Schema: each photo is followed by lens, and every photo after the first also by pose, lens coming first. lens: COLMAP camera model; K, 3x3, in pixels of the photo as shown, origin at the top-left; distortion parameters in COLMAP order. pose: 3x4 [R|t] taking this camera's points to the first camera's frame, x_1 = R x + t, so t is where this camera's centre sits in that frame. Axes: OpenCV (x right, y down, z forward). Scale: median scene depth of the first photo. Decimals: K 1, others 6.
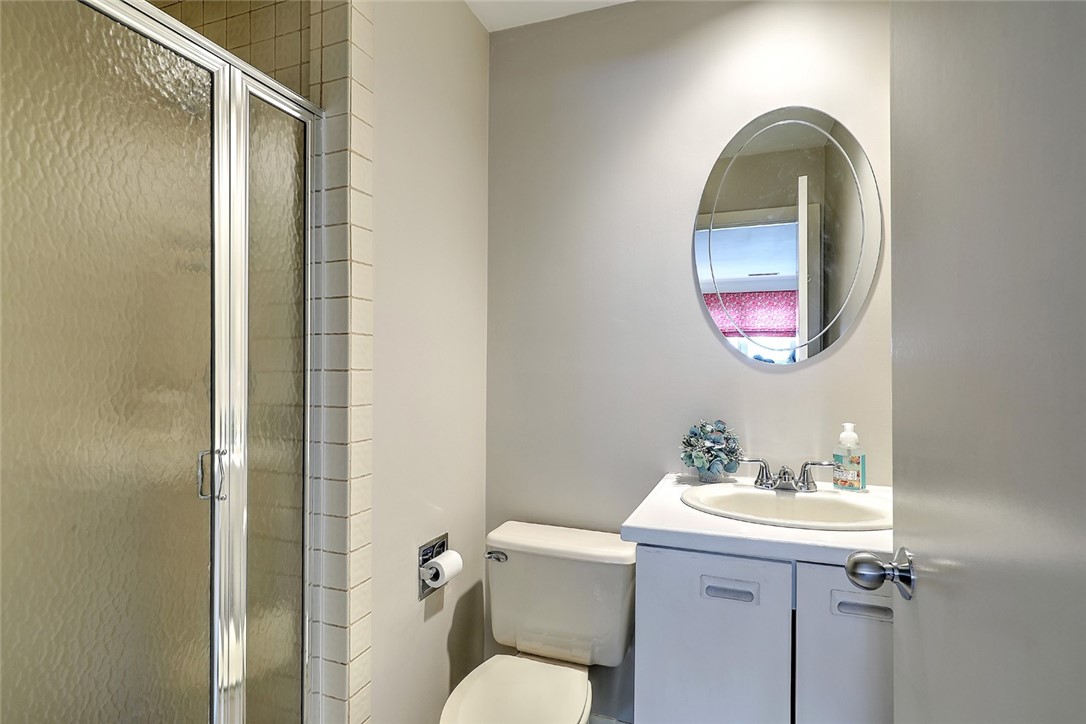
lens RADIAL K [[548.6, 0, 543.0], [0, 548.6, 362.0], [0, 0, 1]] dist [0.016194, -0.000361]
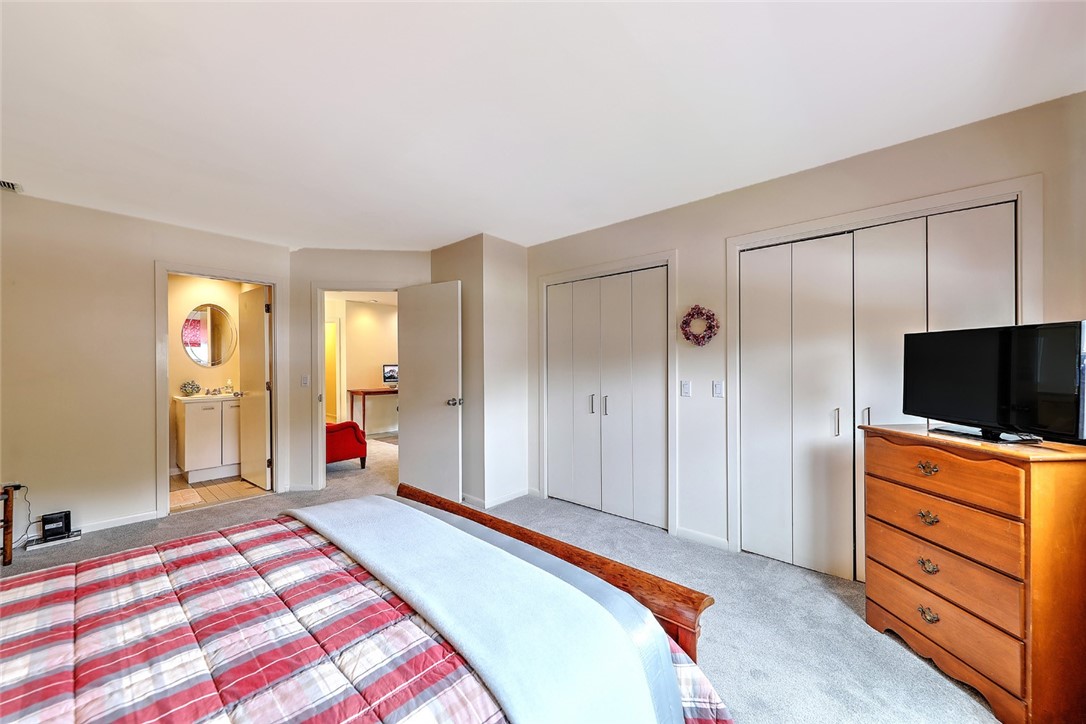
lens RADIAL K [[402.7, 0, 546.8], [0, 402.7, 366.7], [0, 0, 1]] dist [0.000476, 0.000029]
pose [[0.344901, -0.006280, 0.938618, -1.642255], [0.007226, 0.999966, 0.004035, 0.012650], [-0.938611, 0.005391, 0.344935, -2.576662]]
